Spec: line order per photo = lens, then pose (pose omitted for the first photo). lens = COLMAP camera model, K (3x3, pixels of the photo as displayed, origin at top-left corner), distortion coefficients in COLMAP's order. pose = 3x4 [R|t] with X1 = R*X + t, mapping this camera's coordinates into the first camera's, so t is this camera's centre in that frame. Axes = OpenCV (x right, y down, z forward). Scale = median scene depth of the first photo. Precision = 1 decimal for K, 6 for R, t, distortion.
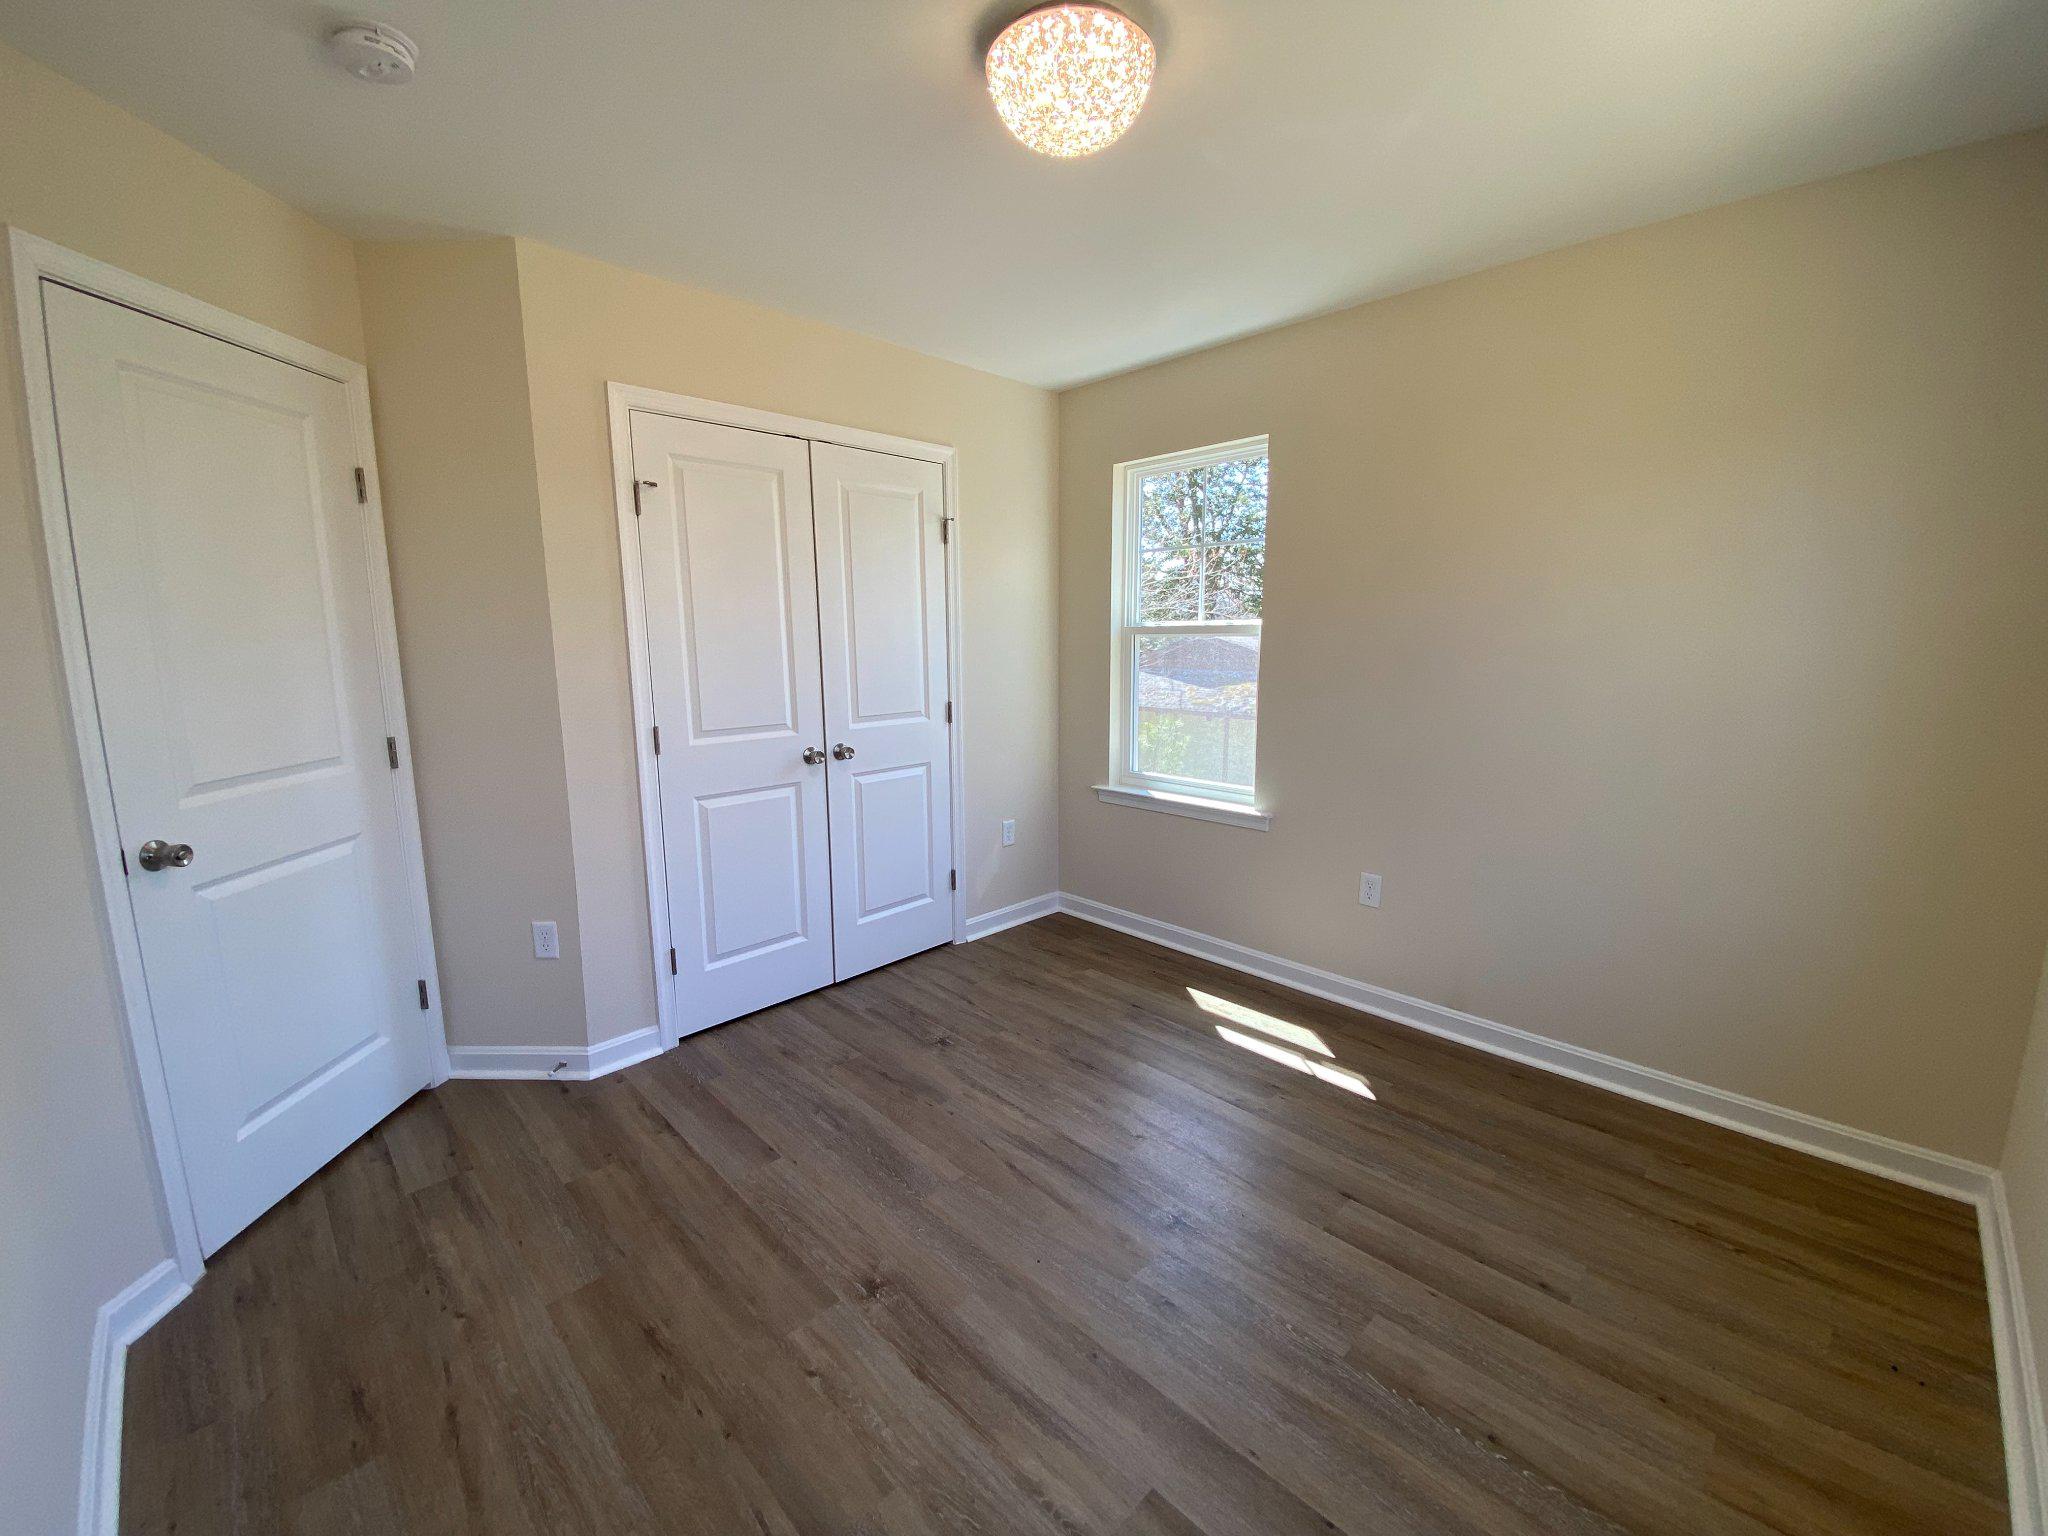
lens RADIAL K [[833.1, 0, 1020.6], [0, 833.1, 758.8], [0, 0, 1]] dist [0.028459, -0.023973]
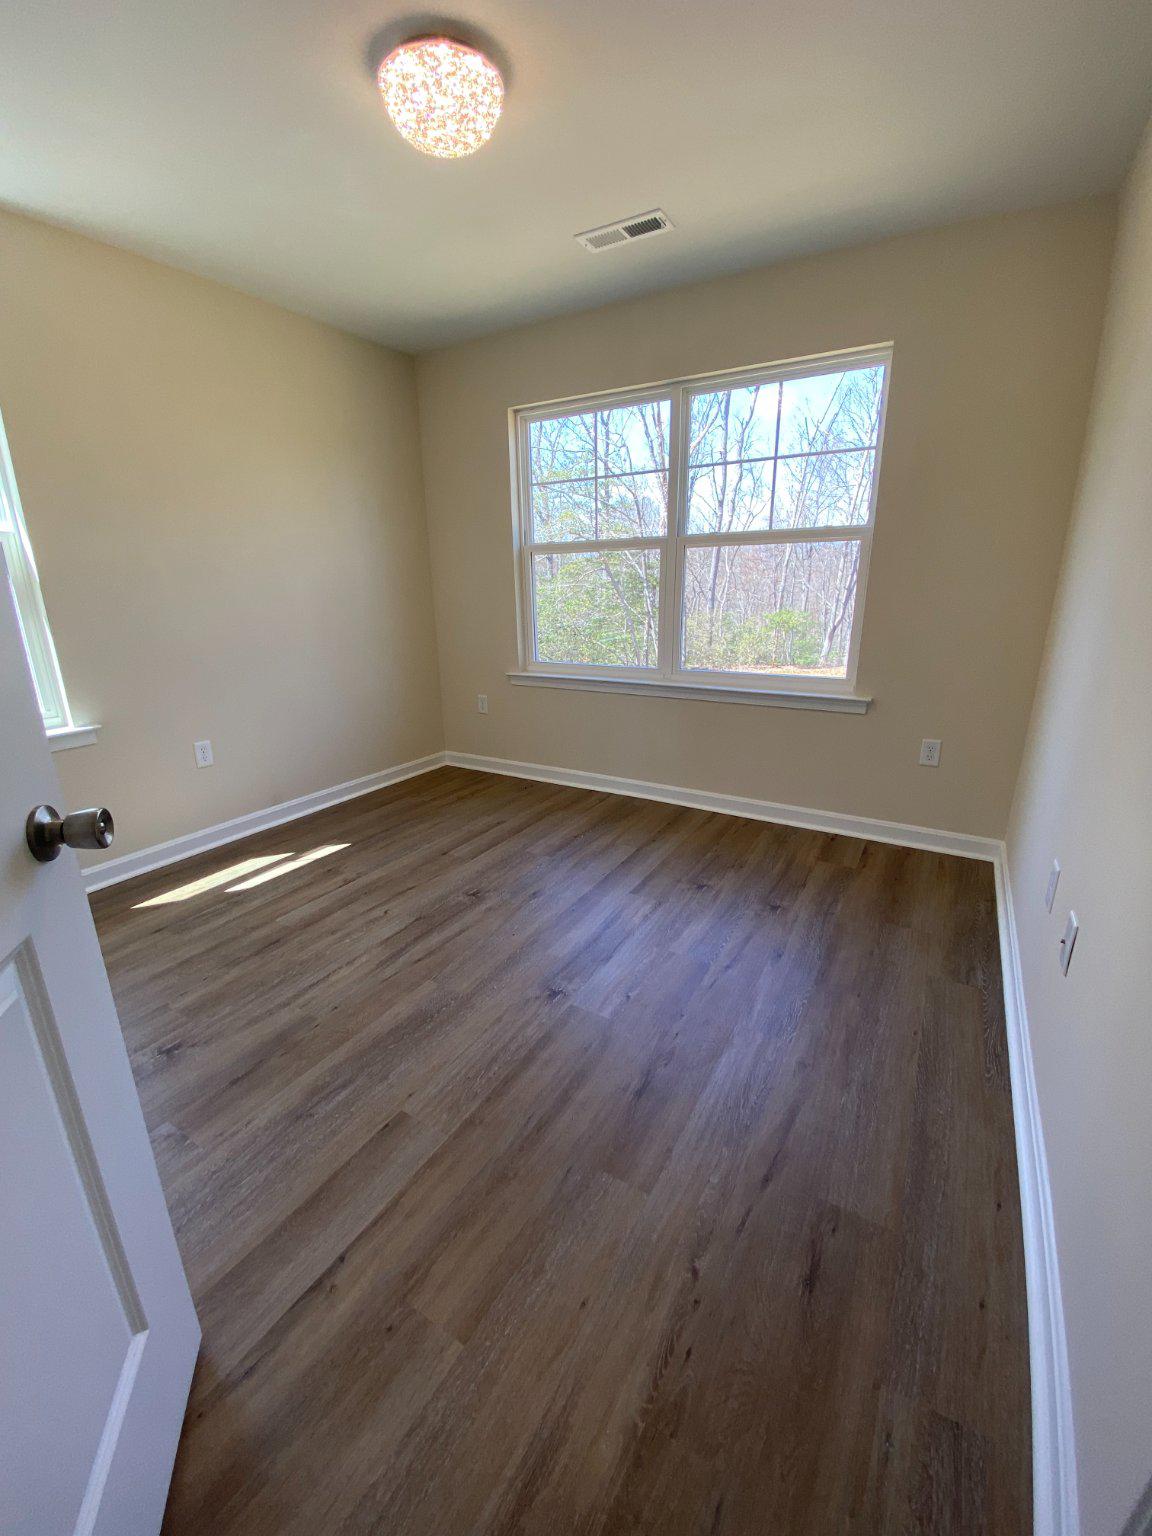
lens RADIAL K [[624.8, 0, 576.0], [0, 624.8, 768.0], [0, 0, 1]] dist [0.028459, -0.023973]
pose [[-0.262077, -0.259570, 0.929483, -0.947856], [0.166052, 0.936654, 0.308392, -0.044567], [-0.950654, 0.235165, -0.202374, 0.962798]]
